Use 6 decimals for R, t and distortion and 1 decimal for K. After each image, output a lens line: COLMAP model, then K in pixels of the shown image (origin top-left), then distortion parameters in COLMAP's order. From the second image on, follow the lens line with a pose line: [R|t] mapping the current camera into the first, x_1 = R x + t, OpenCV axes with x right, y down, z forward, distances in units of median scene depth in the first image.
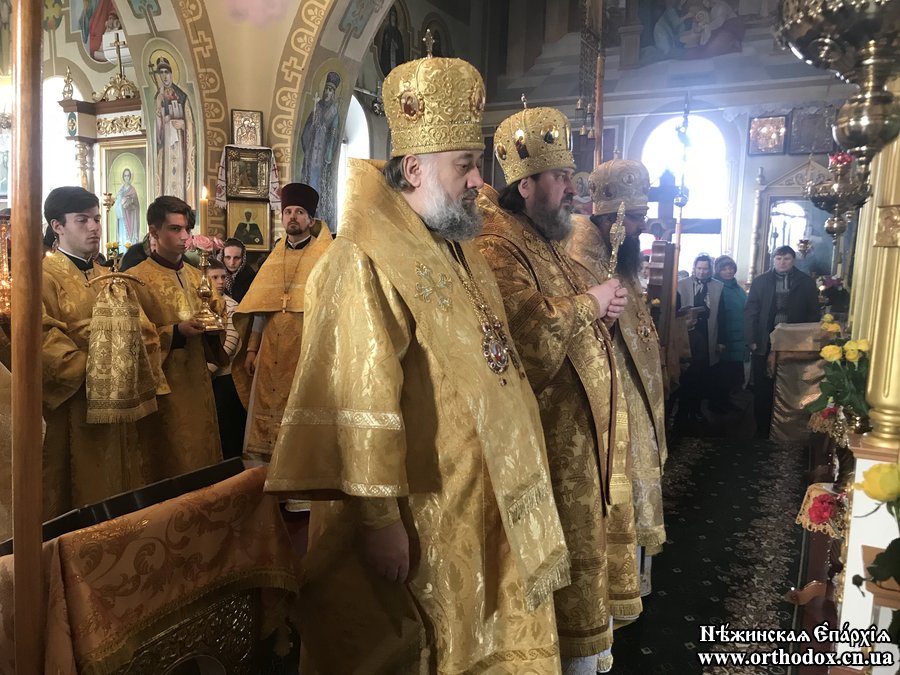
lens RADIAL K [[731.5, 0, 445.8], [0, 731.5, 337.4], [0, 0, 1]] dist [0.006710, 0.001759]
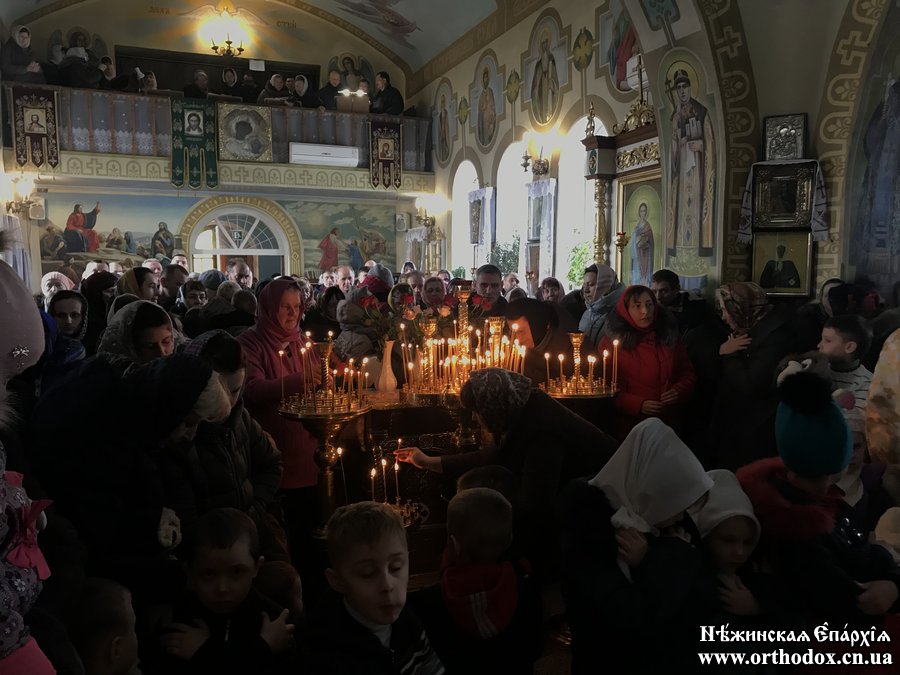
lens RADIAL K [[731.5, 0, 445.8], [0, 731.5, 337.4], [0, 0, 1]] dist [0.006710, 0.001759]
pose [[0.752025, 0.028717, -0.658509, -0.024806], [-0.048043, 0.998781, -0.011309, -0.049798], [0.657382, 0.040142, 0.752488, 0.192645]]
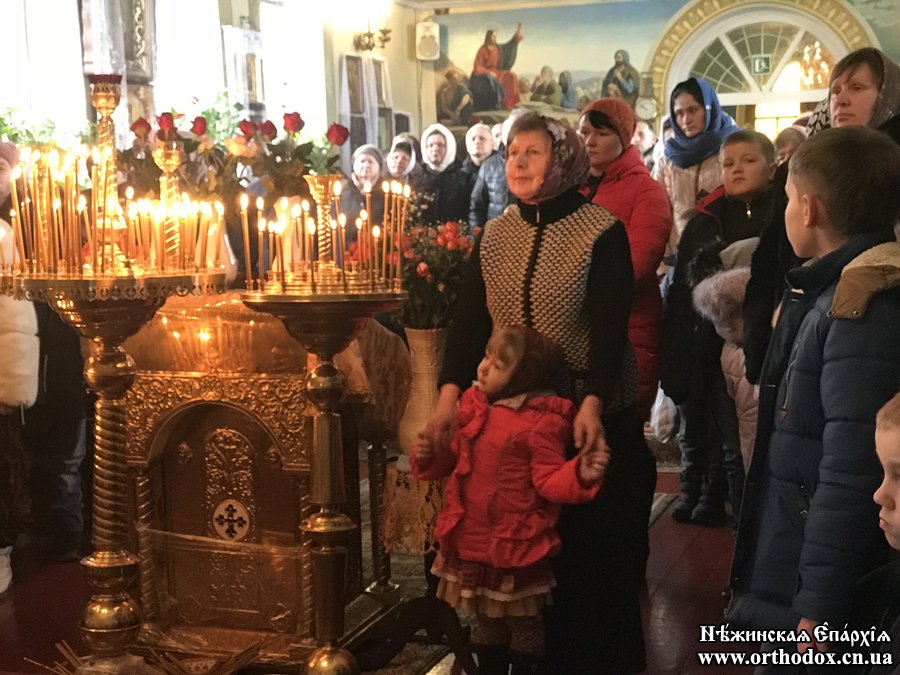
lens RADIAL K [[1446.6, 0, 480.2], [0, 1446.6, 338.0], [0, 0, 1]] dist [0.051976, 0.112881]
pose [[0.153912, 0.075659, -0.985184, 0.207781], [-0.077955, 0.994886, 0.064225, -0.041933], [0.985005, 0.066915, 0.159023, 0.624812]]
